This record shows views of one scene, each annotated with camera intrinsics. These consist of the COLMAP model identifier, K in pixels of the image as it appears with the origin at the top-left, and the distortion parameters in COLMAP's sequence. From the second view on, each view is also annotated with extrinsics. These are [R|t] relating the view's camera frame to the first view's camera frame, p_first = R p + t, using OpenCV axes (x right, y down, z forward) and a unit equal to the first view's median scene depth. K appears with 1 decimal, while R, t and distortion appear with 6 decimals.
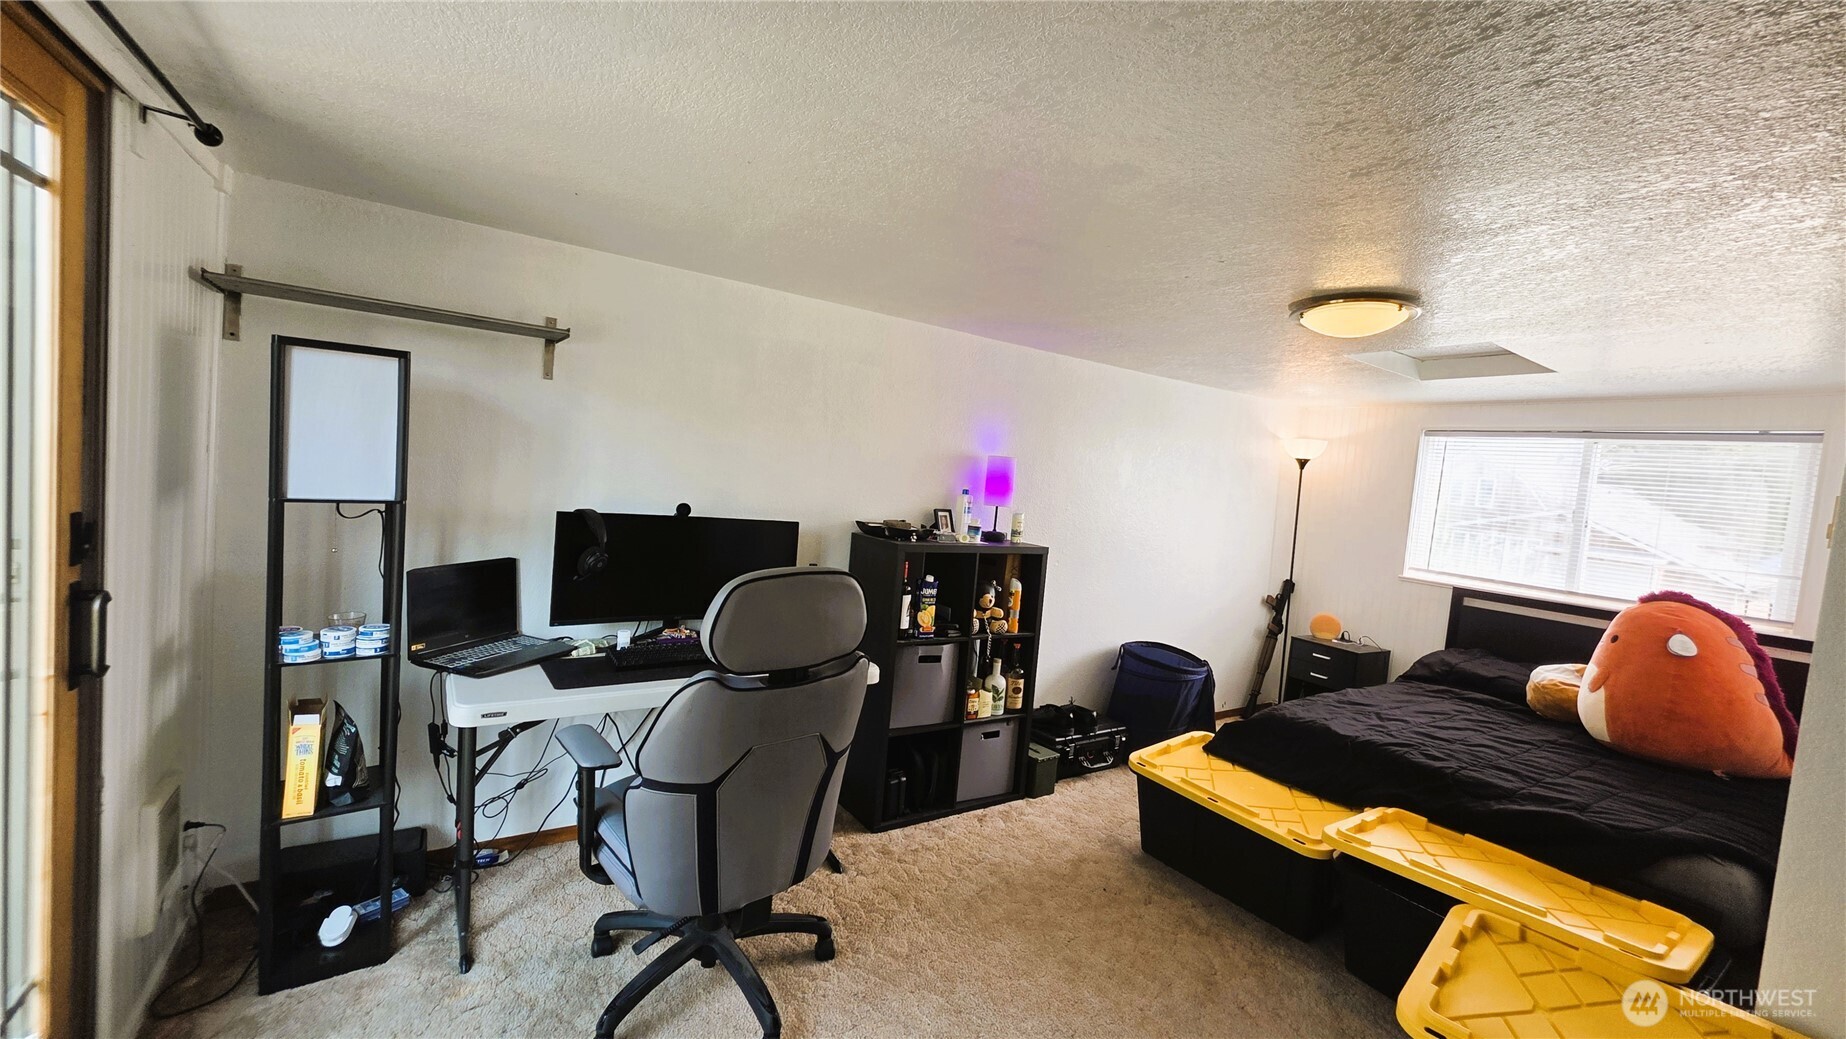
lens RADIAL K [[736.9, 0, 921.3], [0, 736.9, 510.8], [0, 0, 1]] dist [-0.000492, 0.000321]
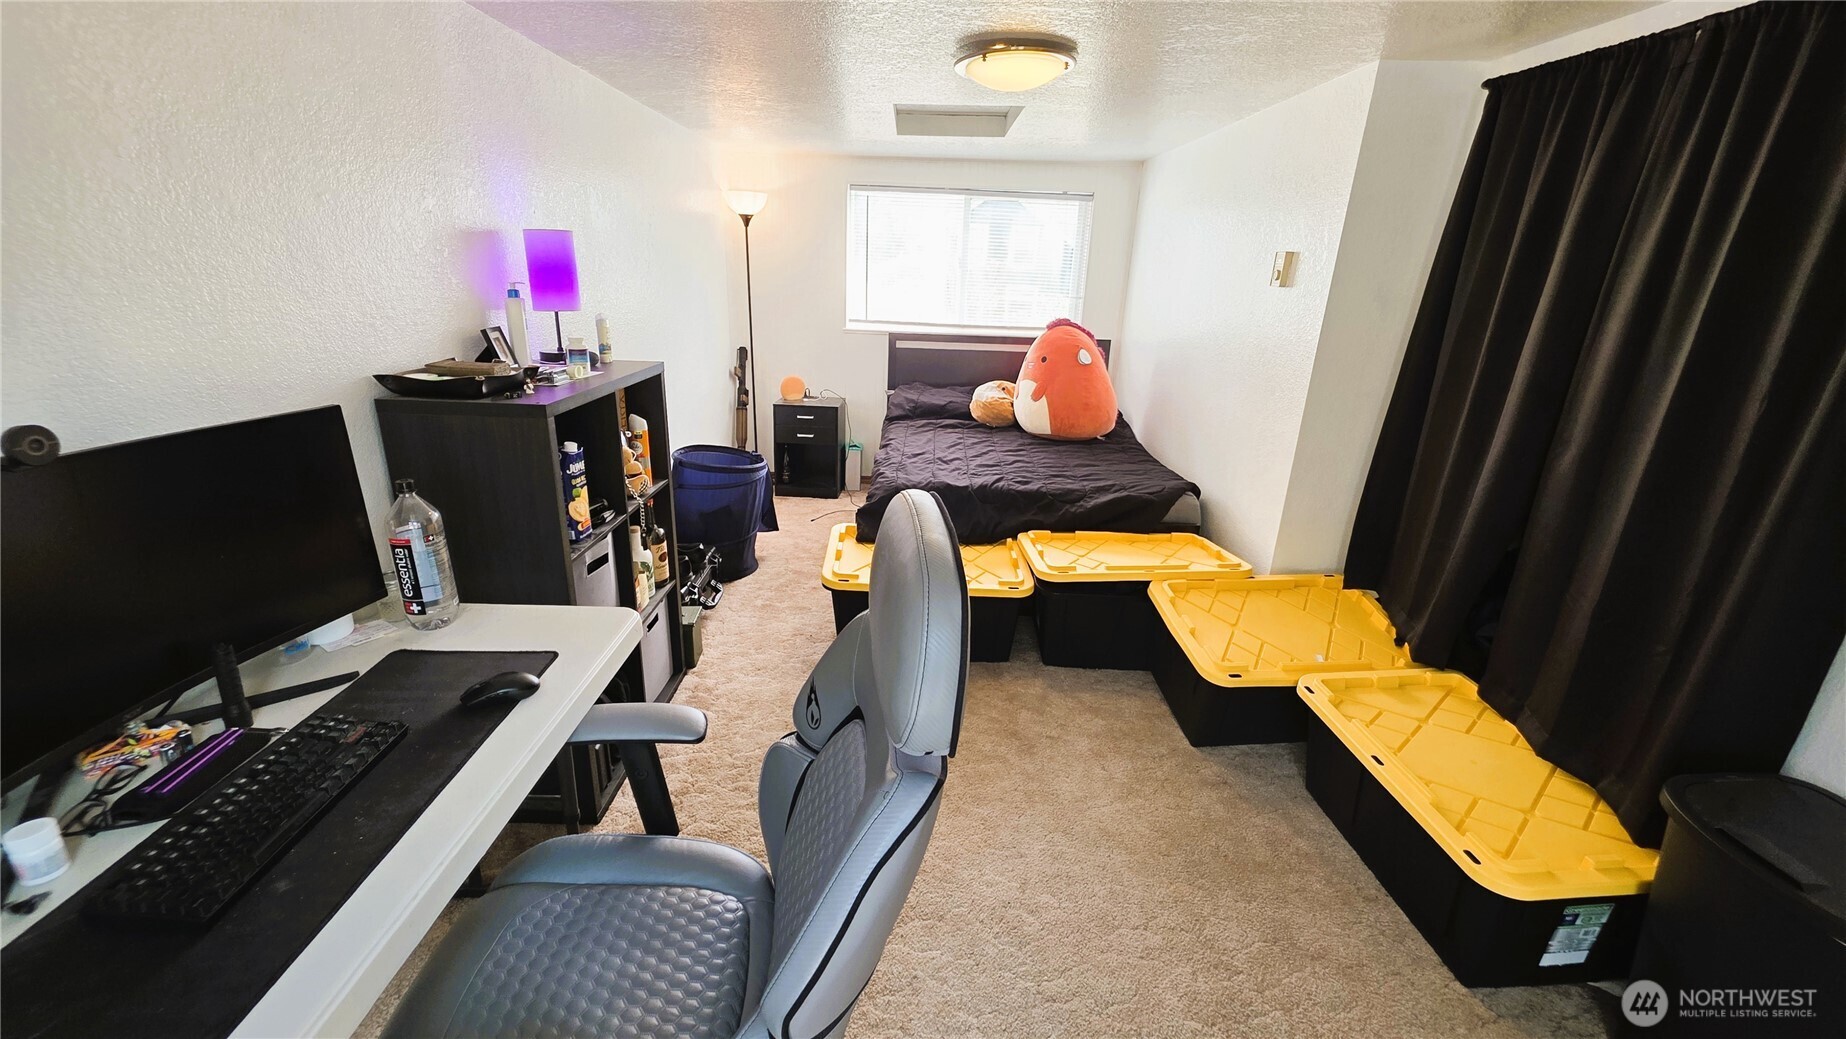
lens RADIAL K [[736.9, 0, 921.3], [0, 736.9, 510.8], [0, 0, 1]] dist [-0.000492, 0.000321]
pose [[0.557579, -0.325812, 0.763513, -0.307564], [0.059438, 0.933067, 0.354758, -0.059660], [-0.827993, -0.152424, 0.539624, 0.398491]]
